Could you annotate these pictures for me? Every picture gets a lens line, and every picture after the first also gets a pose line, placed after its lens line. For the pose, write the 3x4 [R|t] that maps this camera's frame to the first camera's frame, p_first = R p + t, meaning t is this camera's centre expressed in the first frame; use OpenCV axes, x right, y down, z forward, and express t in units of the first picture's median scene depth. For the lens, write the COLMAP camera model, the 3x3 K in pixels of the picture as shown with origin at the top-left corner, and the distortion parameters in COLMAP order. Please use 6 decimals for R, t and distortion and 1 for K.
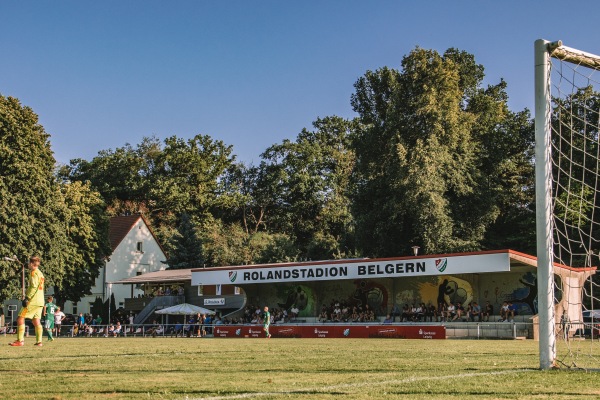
lens RADIAL K [[1040.0, 0, 301.1], [0, 1040.0, 246.7], [0, 0, 1]] dist [0.128394, 0.179600]
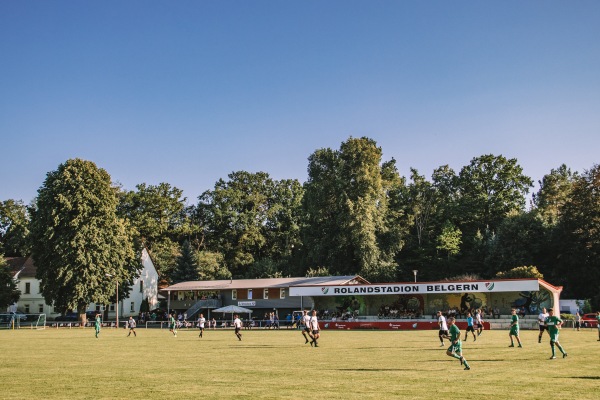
lens RADIAL K [[773.8, 0, 272.3], [0, 773.8, 201.6], [0, 0, 1]] dist [-0.007069, 0.018574]
pose [[0.976918, 0.021606, 0.212519, -0.288416], [-0.007525, 0.997735, -0.066845, -0.019900], [-0.213482, 0.063703, 0.974868, -0.104631]]
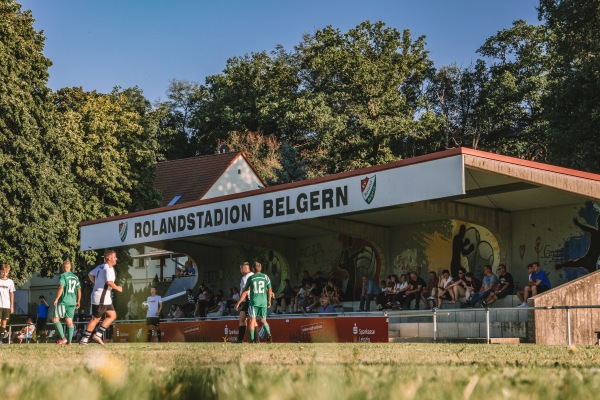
lens RADIAL K [[1516.6, 0, 300.3], [0, 1516.6, 231.4], [0, 0, 1]] dist [0.436518, 0.244628]
pose [[0.963617, -0.020835, -0.266474, 0.170745], [0.023042, 0.999721, 0.005160, 0.019131], [0.266292, -0.011113, 0.963828, 0.185325]]
